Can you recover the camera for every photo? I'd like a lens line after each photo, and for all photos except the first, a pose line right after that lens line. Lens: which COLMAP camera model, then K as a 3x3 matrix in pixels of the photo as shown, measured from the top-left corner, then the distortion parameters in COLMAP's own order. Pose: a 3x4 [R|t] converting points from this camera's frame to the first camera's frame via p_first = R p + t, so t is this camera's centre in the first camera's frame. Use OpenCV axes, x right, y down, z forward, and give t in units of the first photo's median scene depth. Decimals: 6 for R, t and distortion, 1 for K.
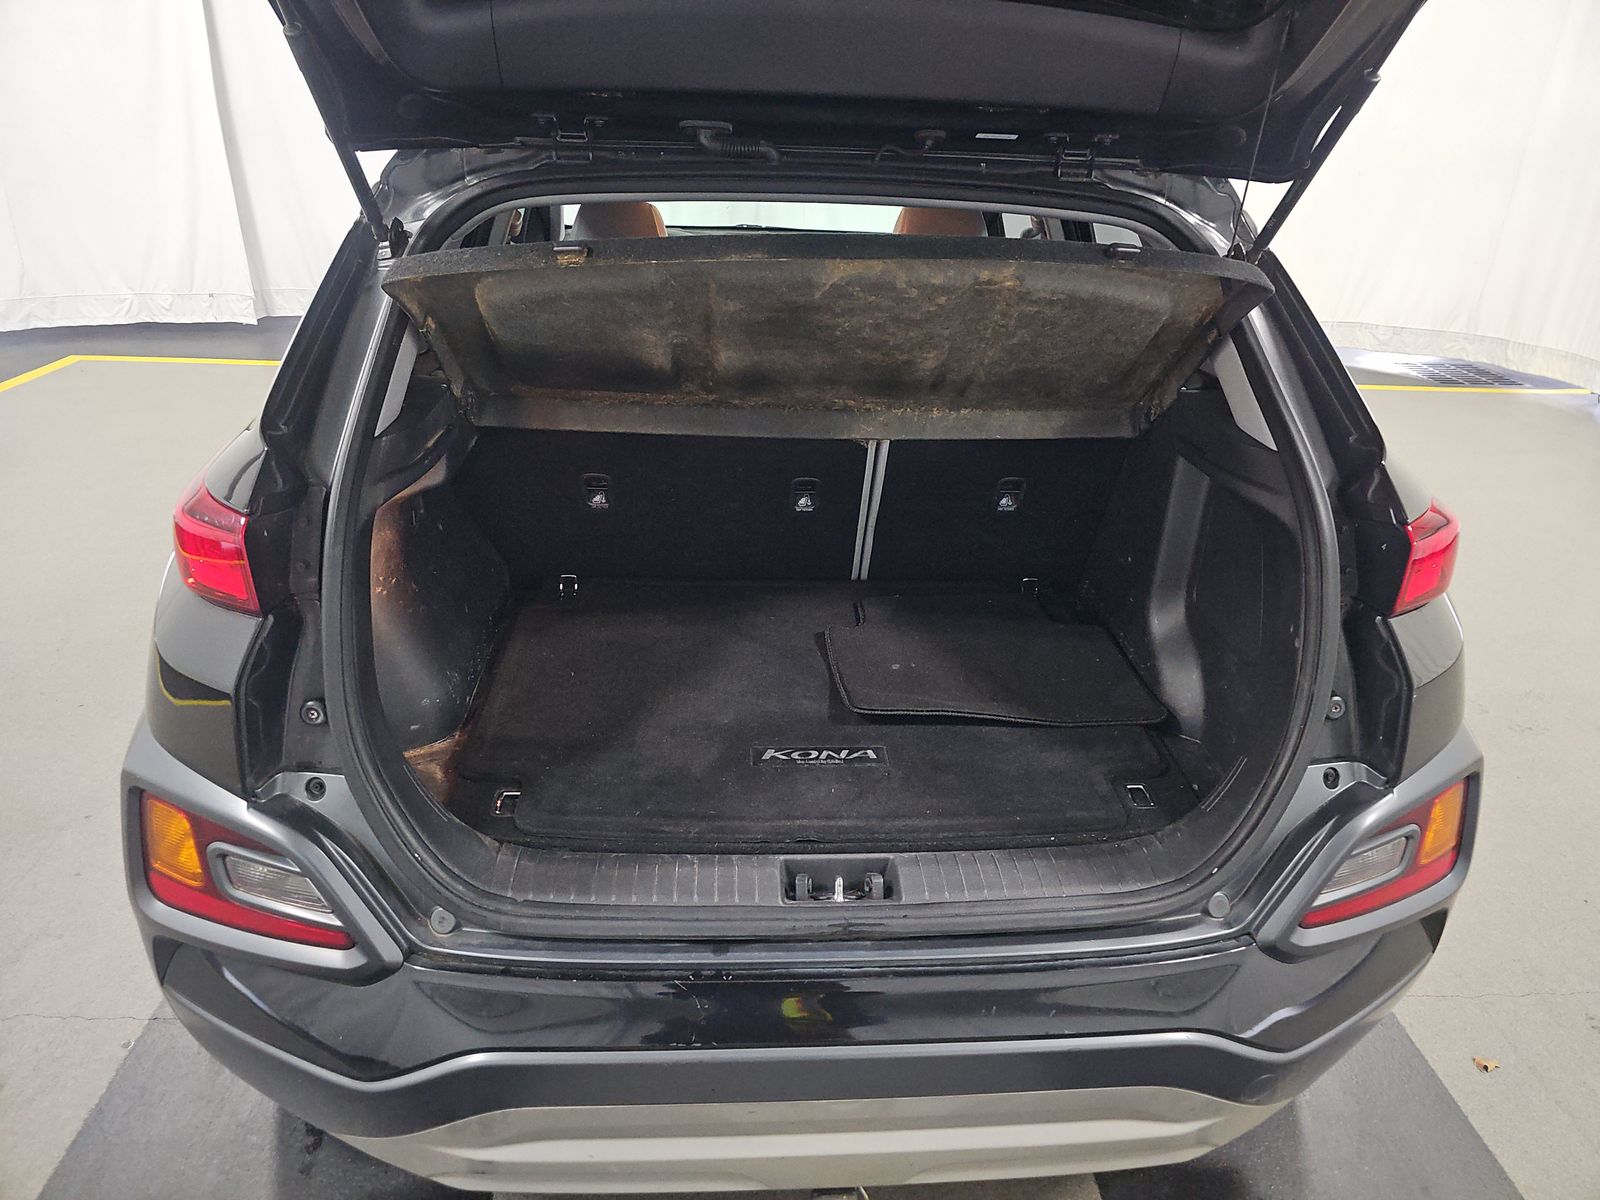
lens RADIAL K [[1069.5, 0, 798.3], [0, 1069.5, 589.1], [0, 0, 1]] dist [0.023900, -0.021661]
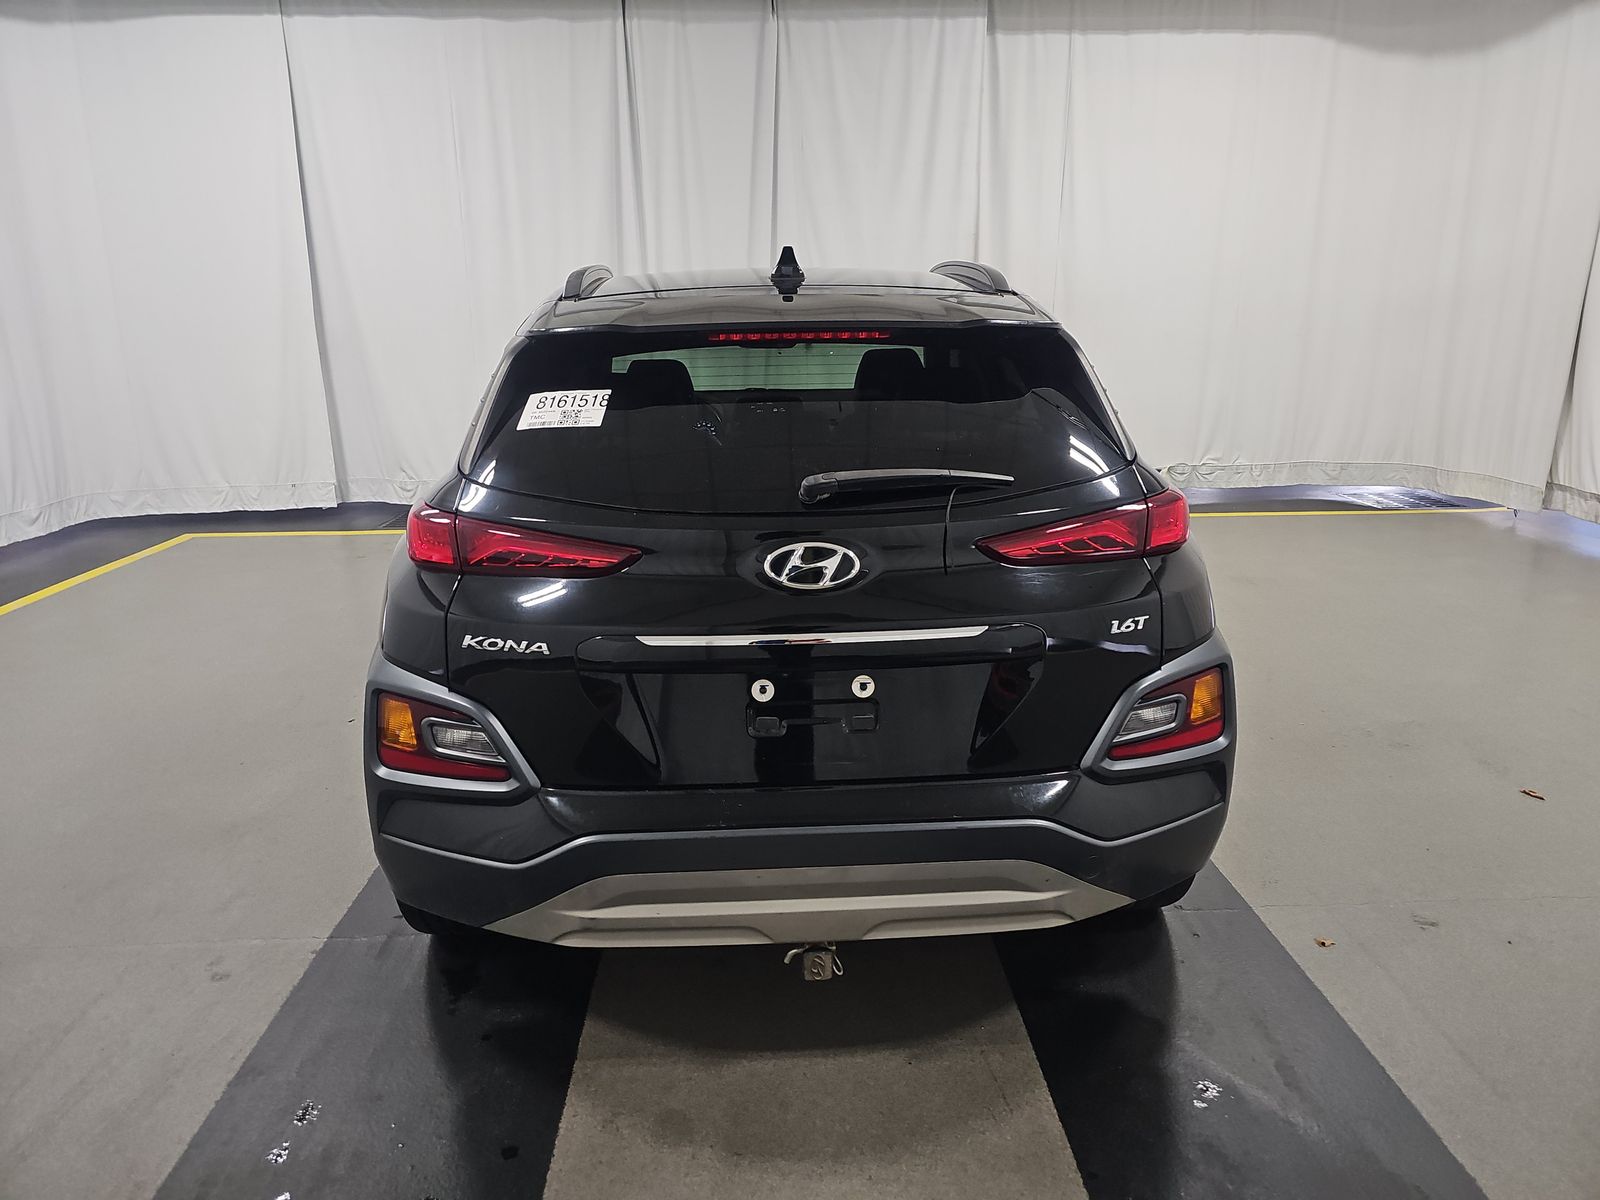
lens RADIAL K [[1069.5, 0, 810.1], [0, 1069.5, 600.4], [0, 0, 1]] dist [0.023900, -0.021661]
pose [[0.999113, -0.037301, -0.019551, 0.065523], [0.033727, 0.986710, -0.158954, 0.294310], [0.025220, 0.158154, 0.987092, -0.533836]]
